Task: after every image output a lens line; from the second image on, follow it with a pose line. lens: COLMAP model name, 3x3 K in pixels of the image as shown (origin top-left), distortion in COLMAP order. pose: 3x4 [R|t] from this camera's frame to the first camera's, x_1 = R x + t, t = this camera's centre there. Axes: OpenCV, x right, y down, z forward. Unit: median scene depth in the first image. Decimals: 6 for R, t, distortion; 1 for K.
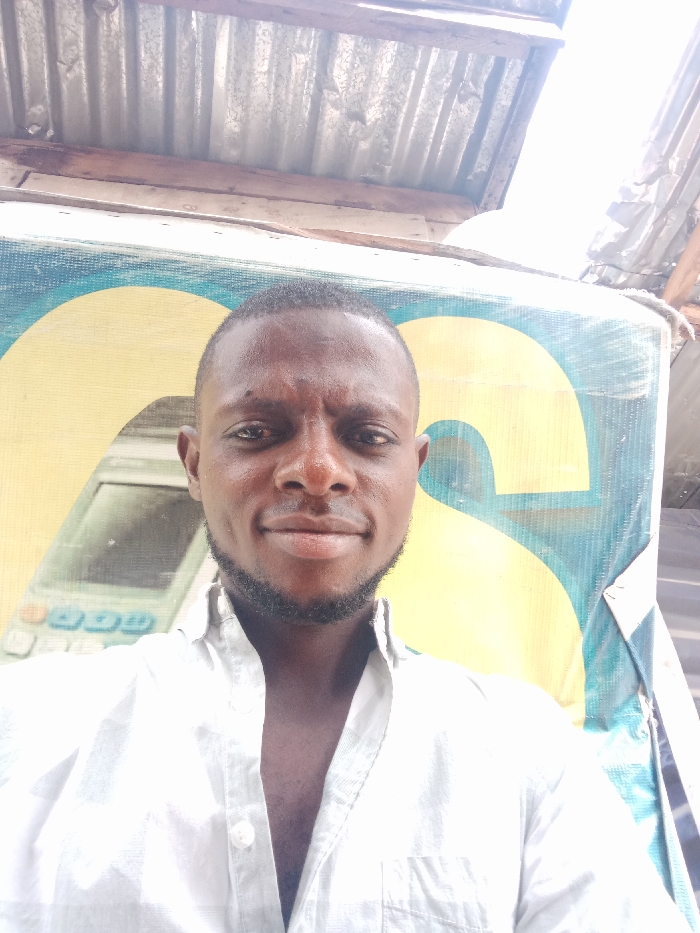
lens RADIAL K [[645.5, 0, 350.0], [0, 645.5, 466.5], [0, 0, 1]] dist [0.022606, -0.043457]
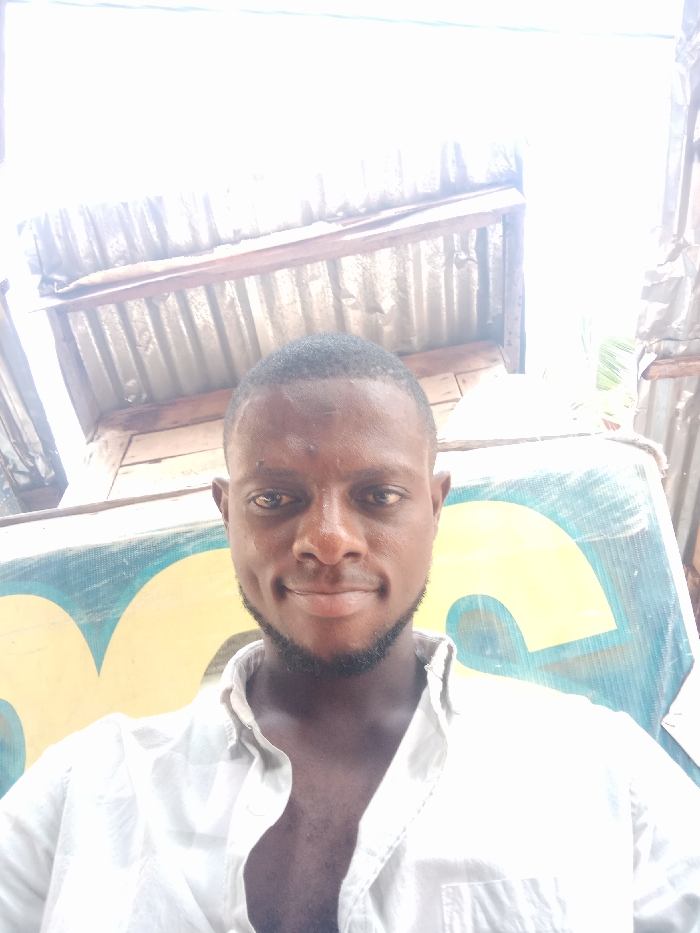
lens RADIAL K [[645.9, 0, 350.0], [0, 645.9, 466.5], [0, 0, 1]] dist [0.067479, -0.148278]
pose [[0.943883, -0.267724, -0.193413, 0.224710], [0.230761, 0.953528, -0.193737, -0.108608], [0.236293, 0.138233, 0.961799, -0.172269]]
